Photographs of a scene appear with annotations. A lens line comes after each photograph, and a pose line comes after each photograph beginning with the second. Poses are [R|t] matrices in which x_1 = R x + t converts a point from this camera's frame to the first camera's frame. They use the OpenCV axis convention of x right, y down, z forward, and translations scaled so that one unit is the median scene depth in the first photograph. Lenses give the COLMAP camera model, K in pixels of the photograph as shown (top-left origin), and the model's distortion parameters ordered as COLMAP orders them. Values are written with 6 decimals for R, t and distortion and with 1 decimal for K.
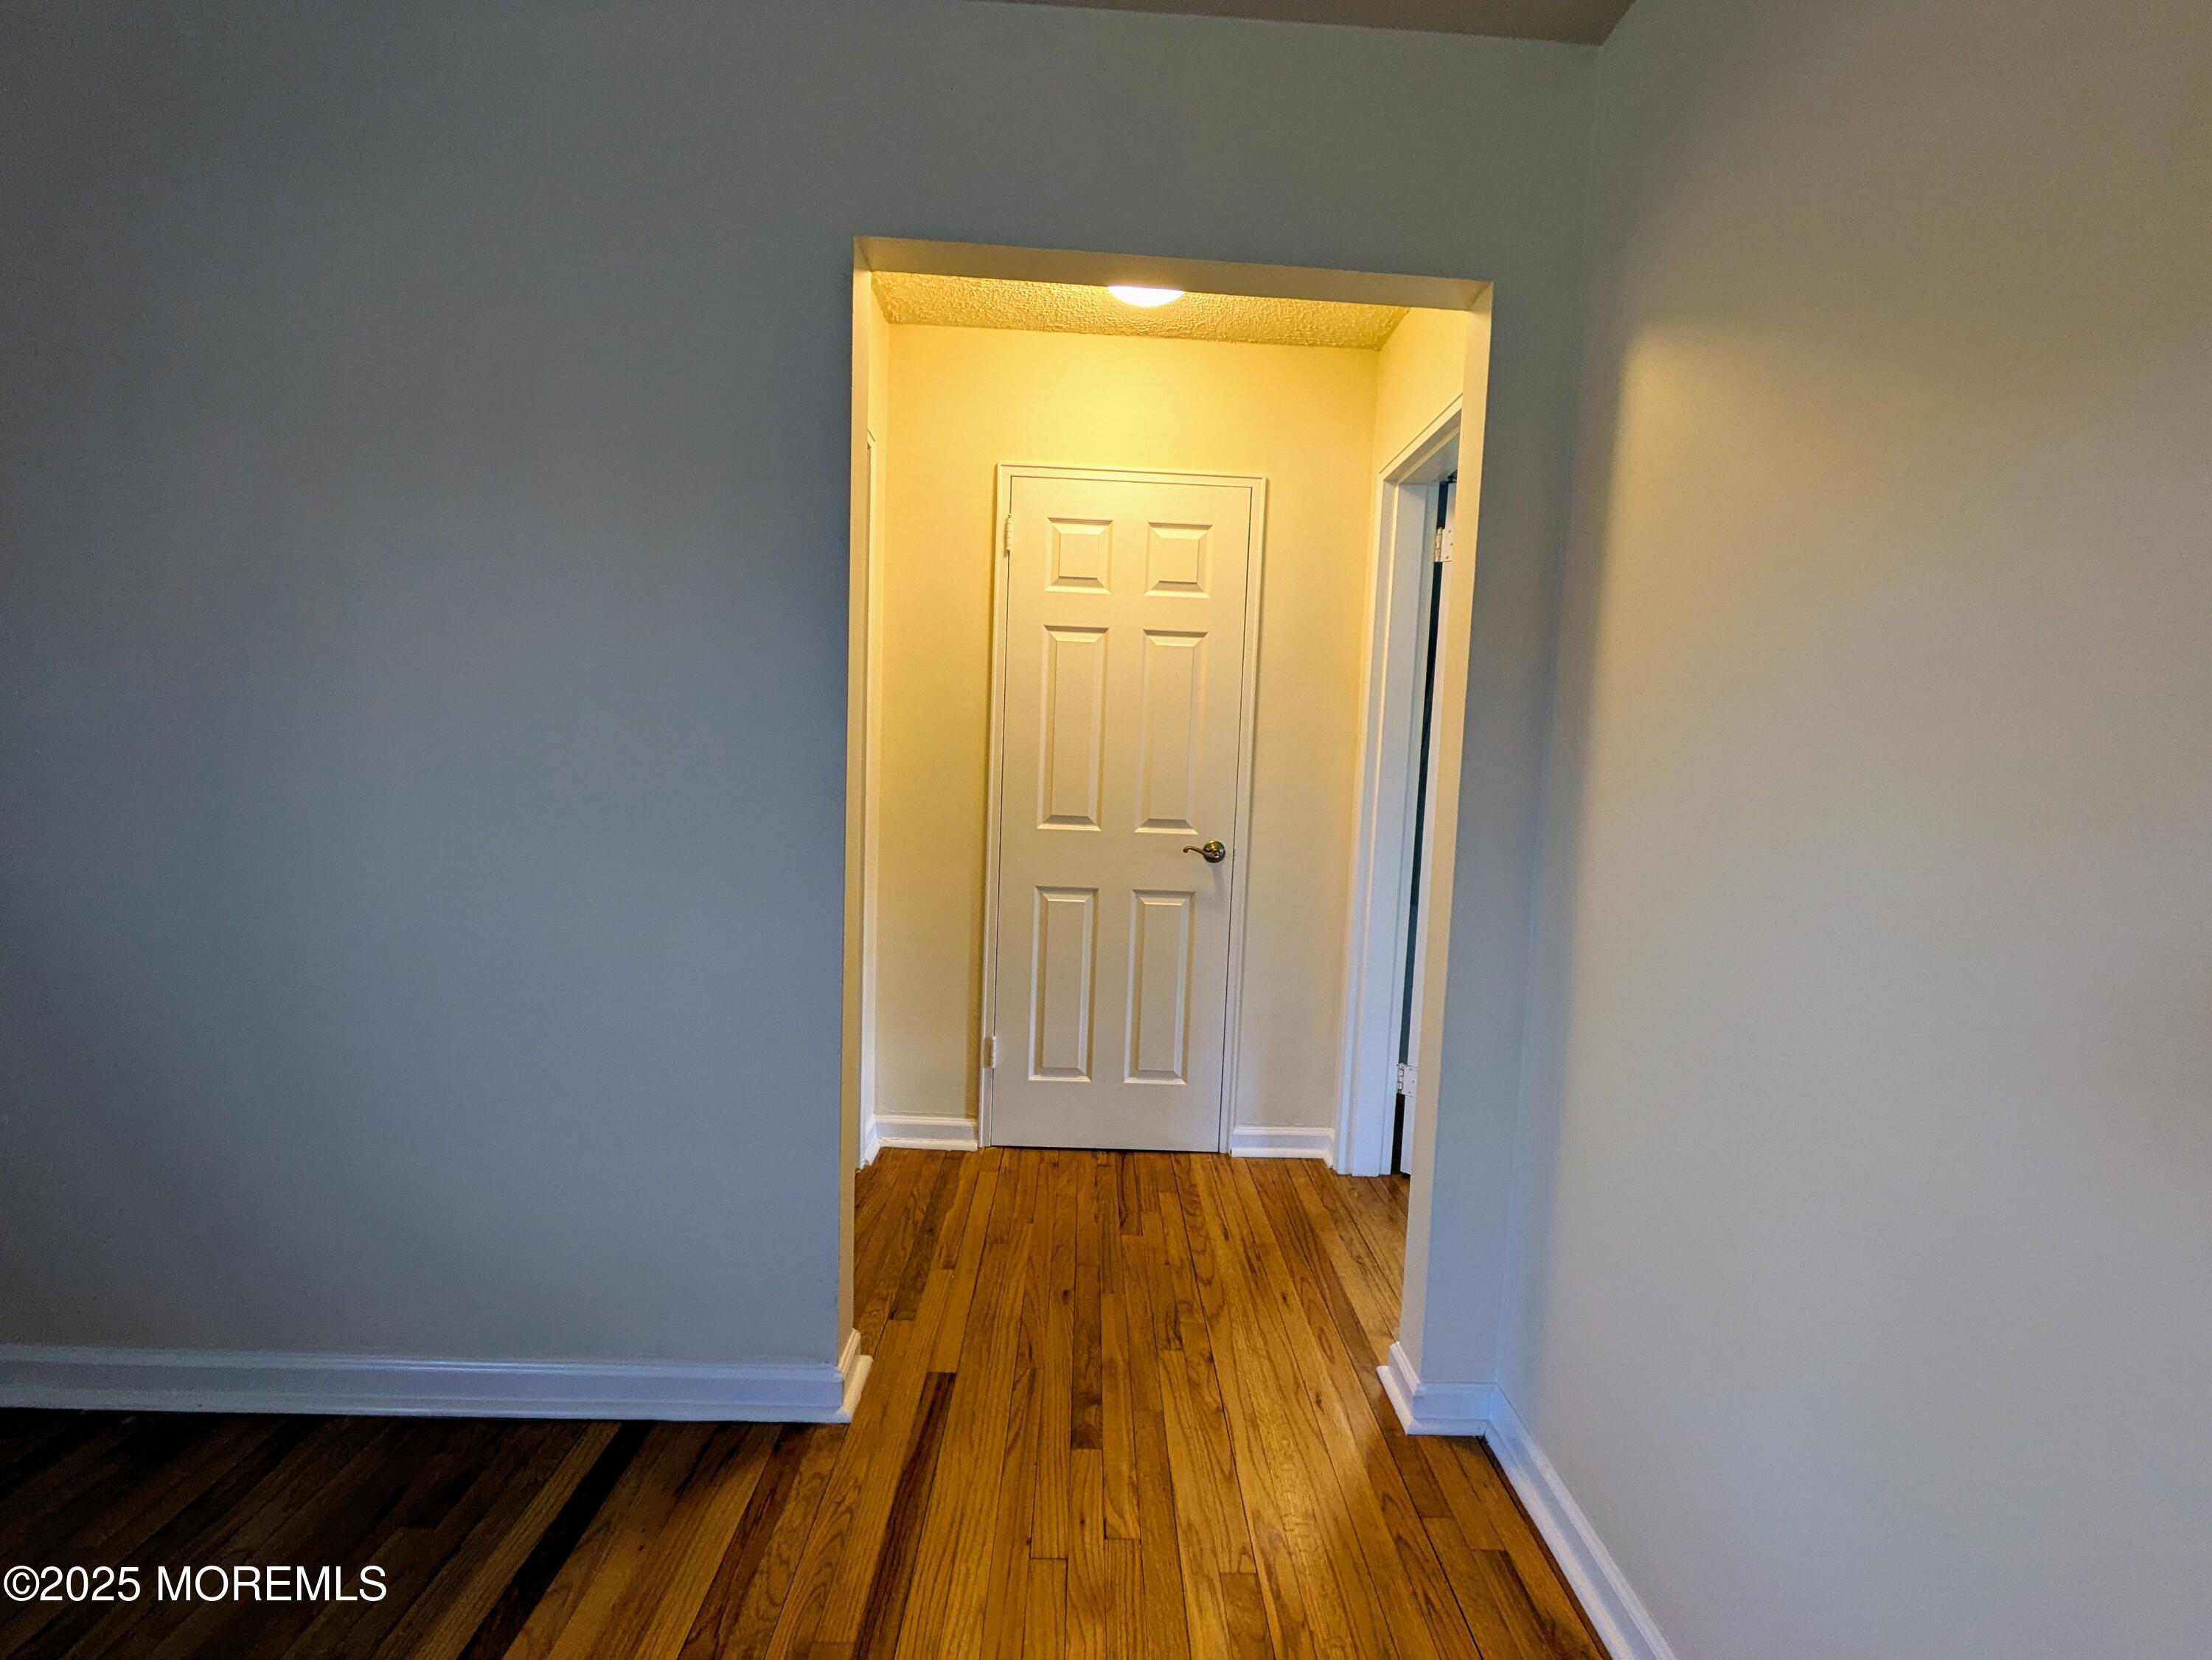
lens RADIAL K [[870.1, 0, 1106.0], [0, 870.1, 830.0], [0, 0, 1]] dist [-0.001538, -0.000044]
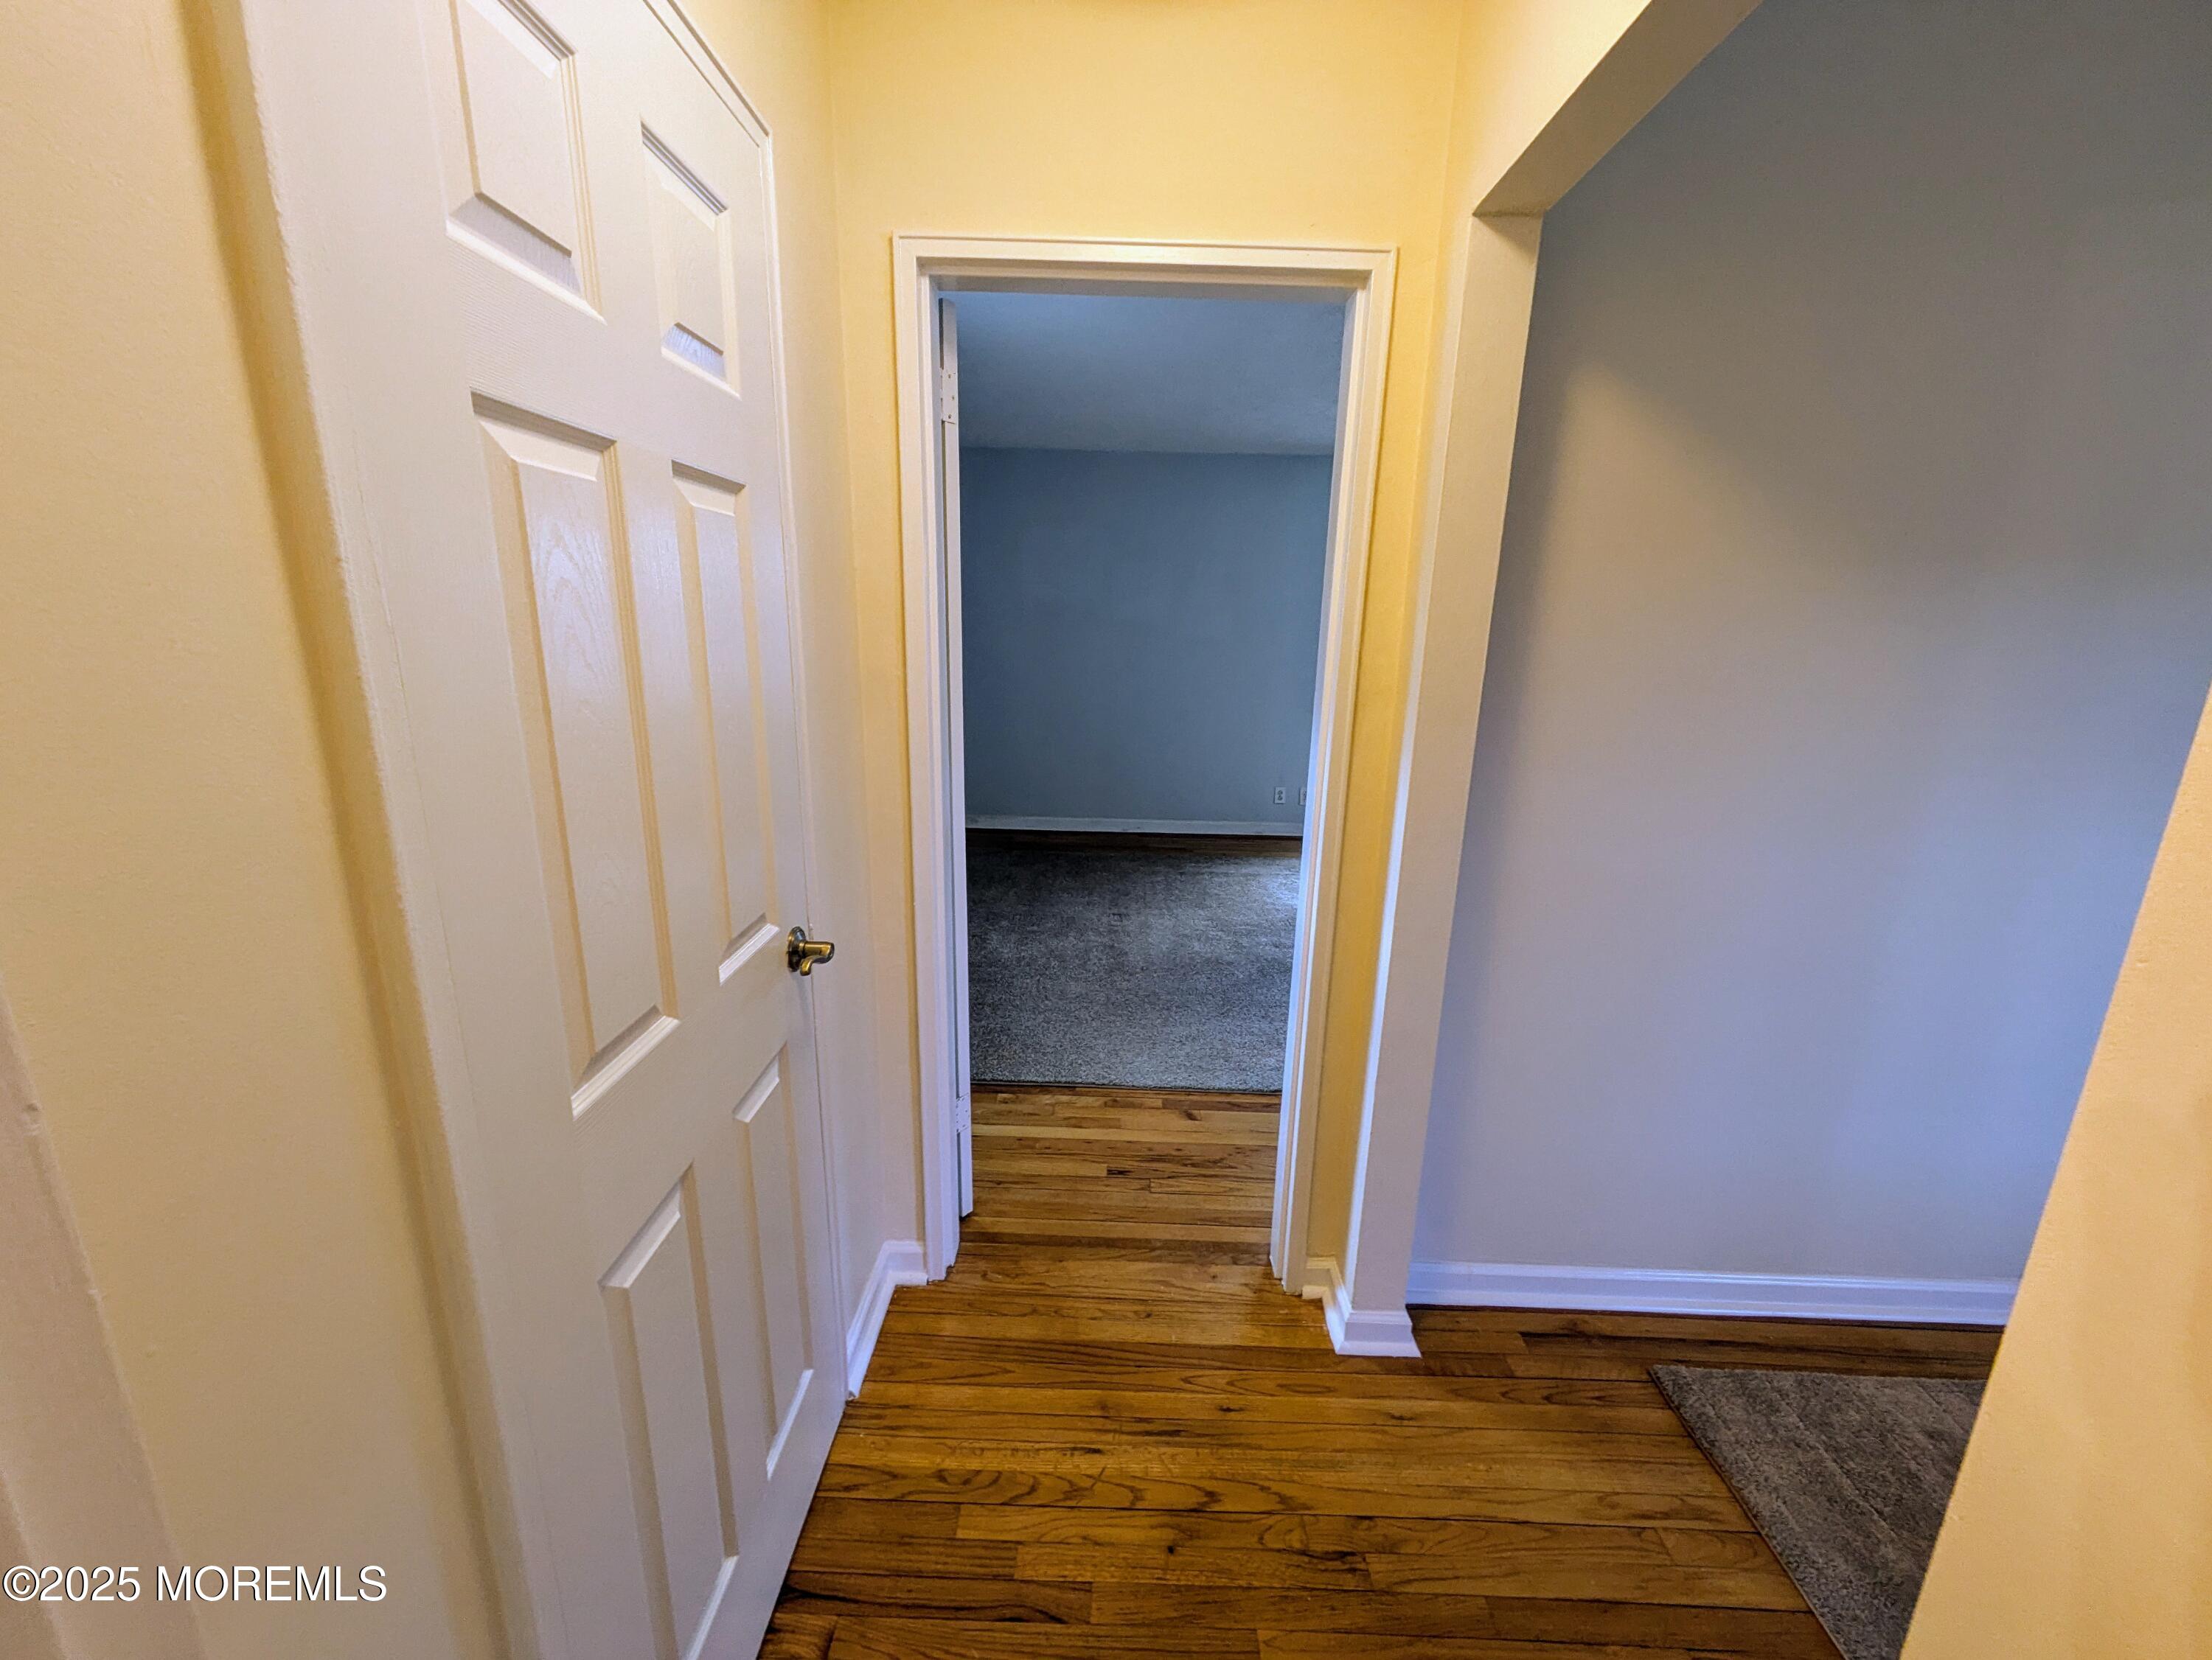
lens RADIAL K [[870.1, 0, 1106.0], [0, 870.1, 830.0], [0, 0, 1]] dist [-0.001538, -0.000044]
pose [[0.041874, -0.277517, 0.959808, -0.382677], [0.064894, 0.959377, 0.274561, -0.192100], [-0.997013, 0.050789, 0.058183, 0.916917]]
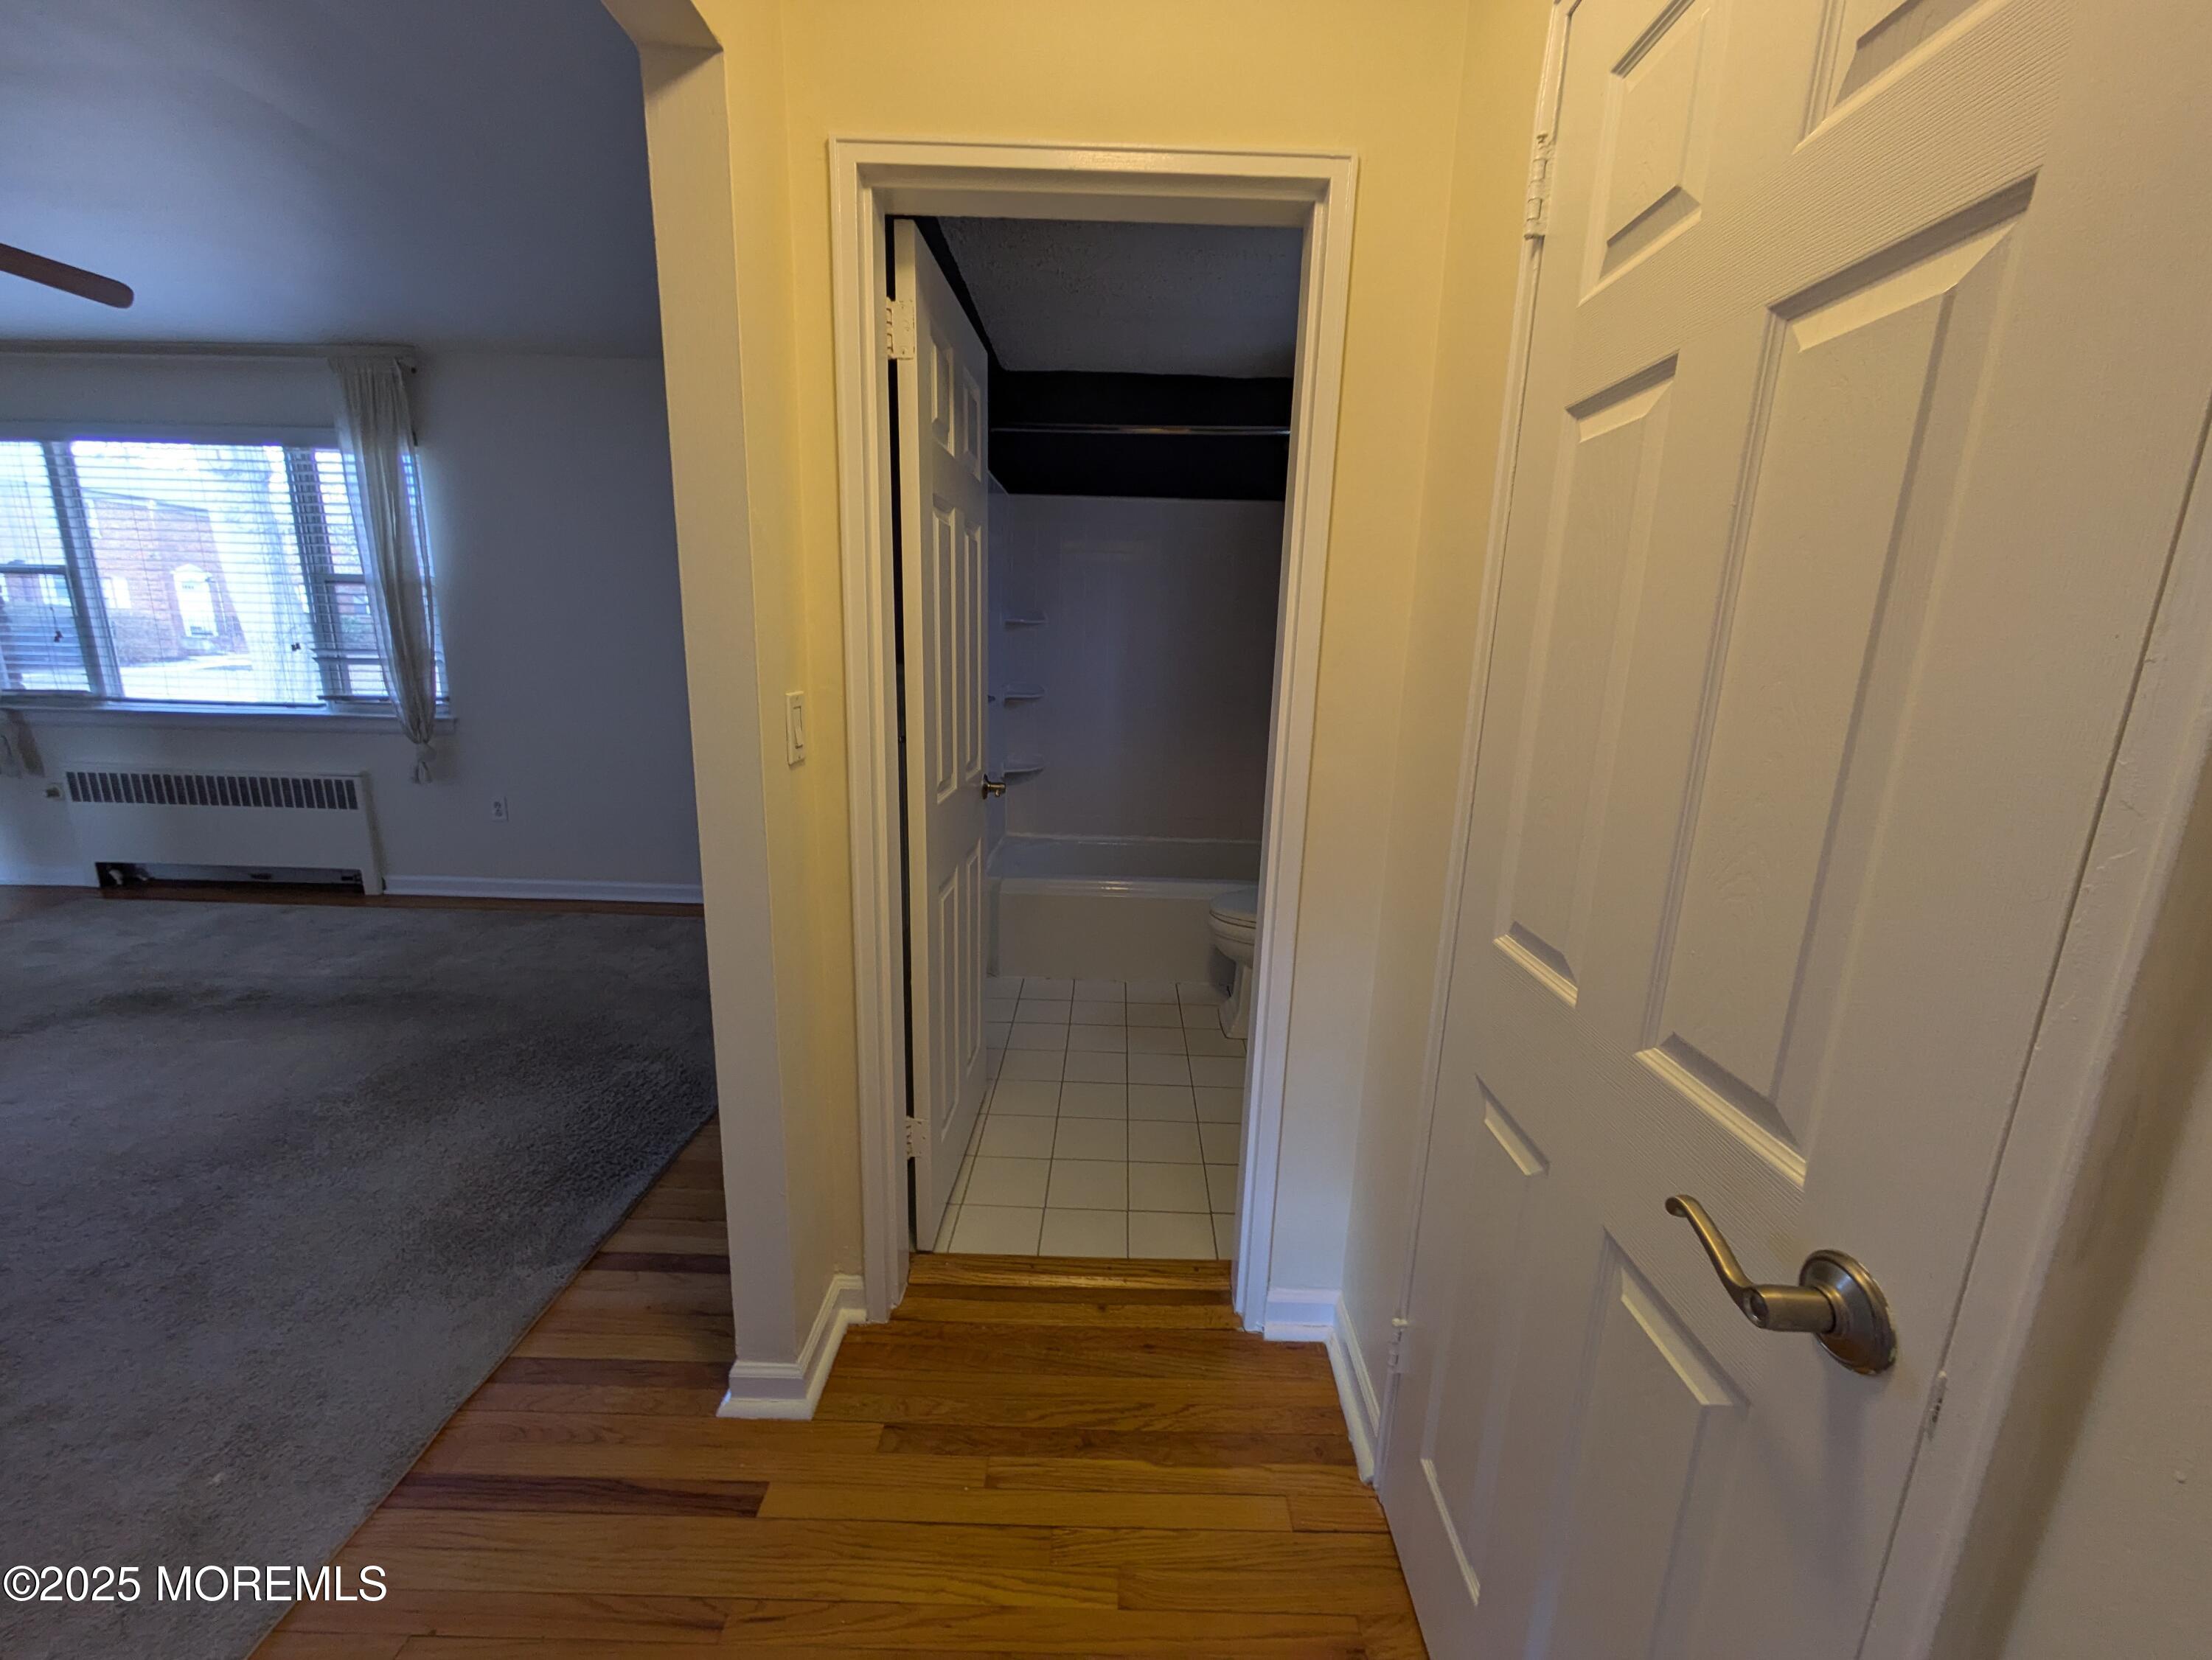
lens RADIAL K [[870.1, 0, 1106.0], [0, 870.1, 830.0], [0, 0, 1]] dist [-0.001538, -0.000044]
pose [[-0.021588, 0.183660, -0.982753, 0.359899], [-0.118456, 0.975588, 0.184923, -0.121757], [0.992725, 0.120405, 0.000694, 0.937608]]
